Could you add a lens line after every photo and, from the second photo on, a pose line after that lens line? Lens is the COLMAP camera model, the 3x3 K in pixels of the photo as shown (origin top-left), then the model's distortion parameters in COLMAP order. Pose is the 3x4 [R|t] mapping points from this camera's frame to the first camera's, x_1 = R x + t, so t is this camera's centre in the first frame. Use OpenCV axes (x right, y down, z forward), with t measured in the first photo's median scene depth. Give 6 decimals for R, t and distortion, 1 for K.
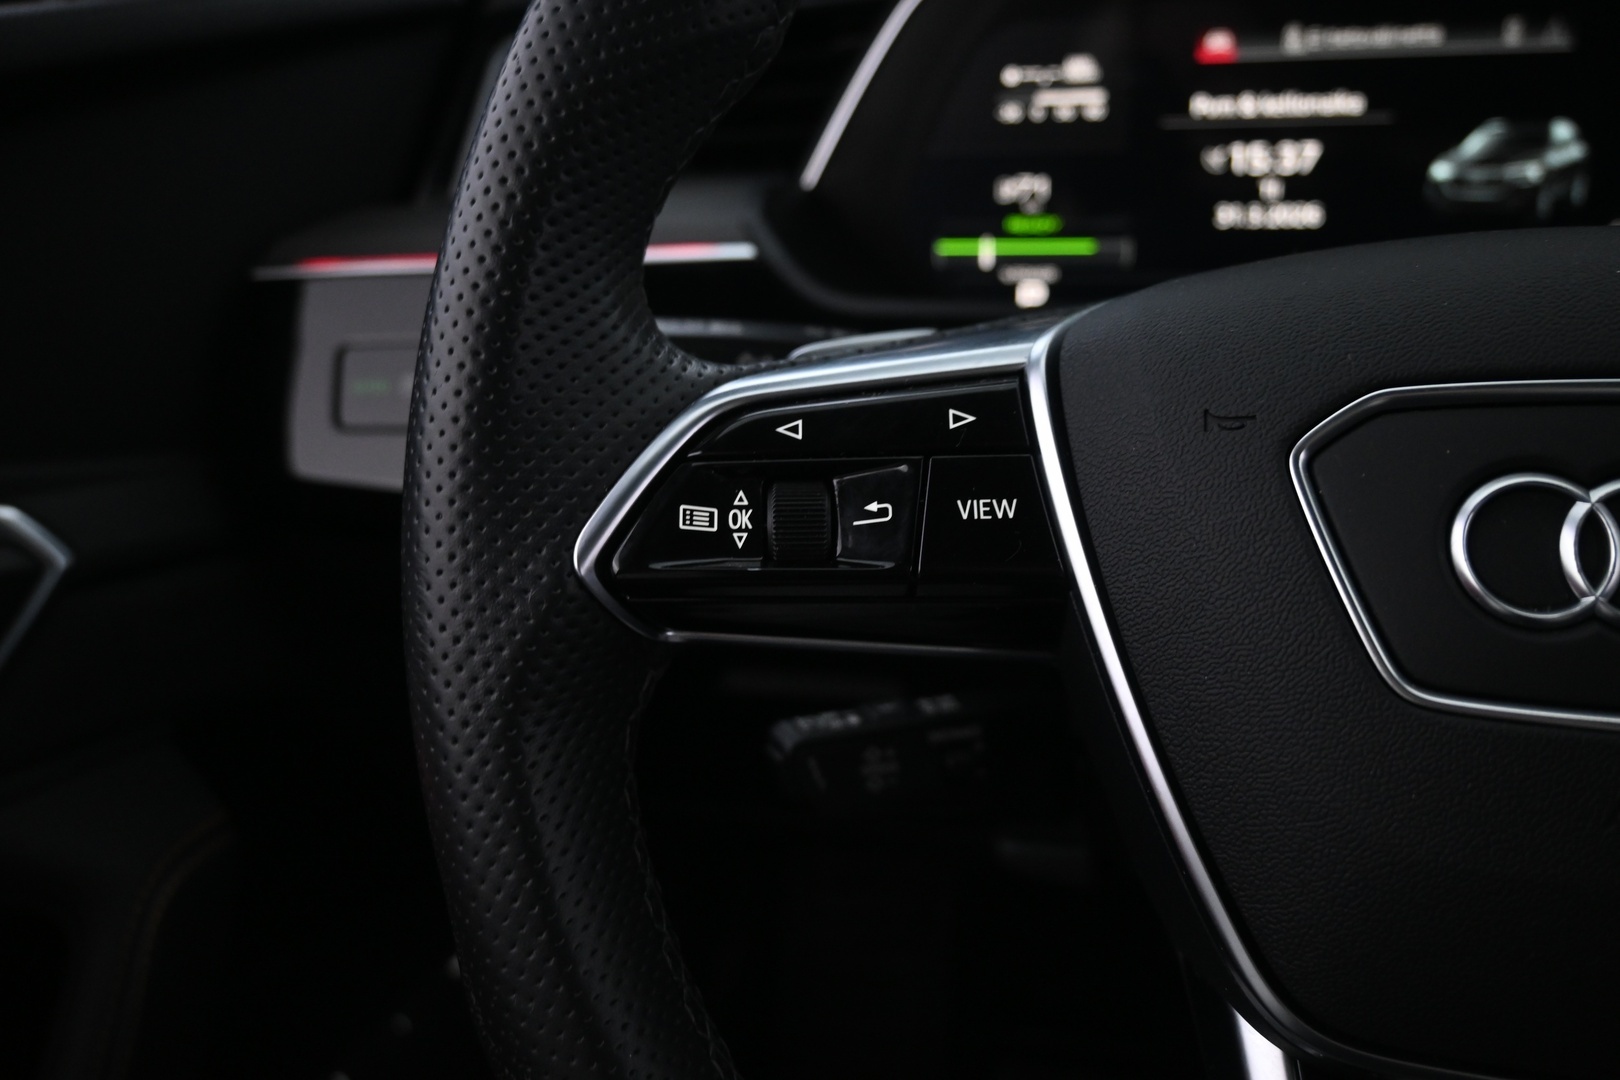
lens RADIAL K [[1235.5, 0, 810.0], [0, 1235.5, 540.0], [0, 0, 1]] dist [-0.002950, -0.001164]
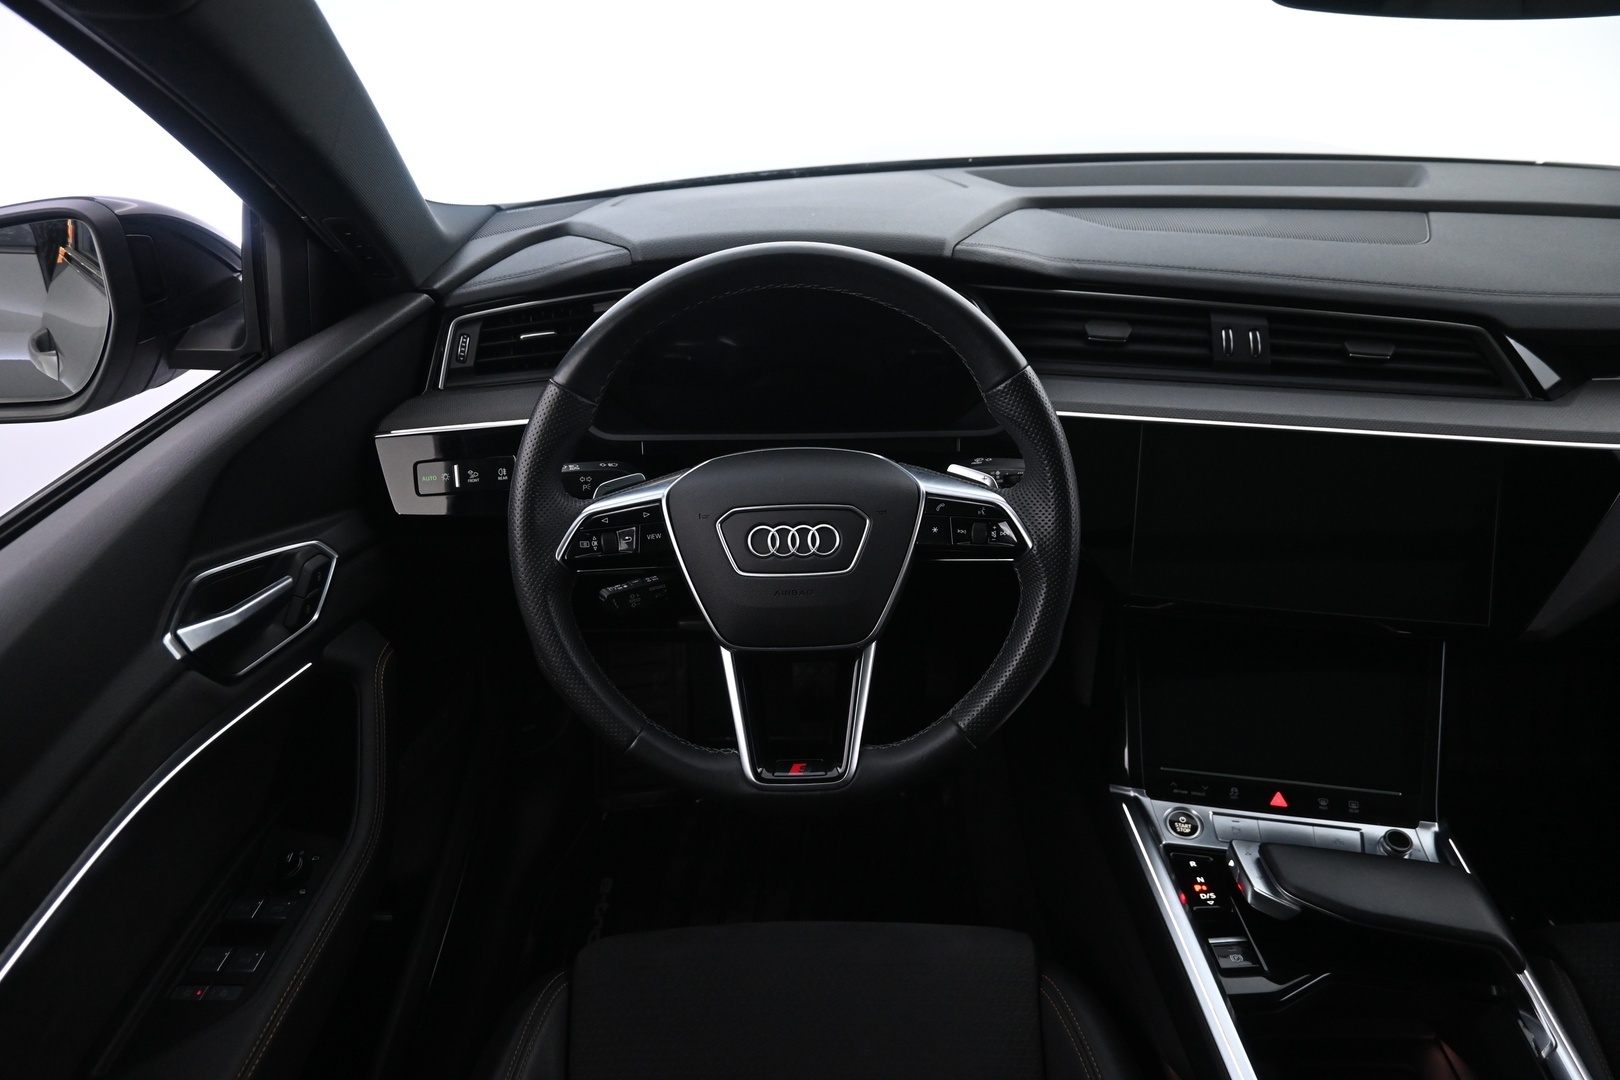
lens RADIAL K [[1174.4, 0, 810.0], [0, 1174.4, 540.0], [0, 0, 1]] dist [0.001133, -0.000343]
pose [[0.975804, -0.091672, 0.198500, -0.129654], [0.066026, 0.989024, 0.132181, -0.488660], [-0.208439, -0.115877, 0.971147, -2.902302]]
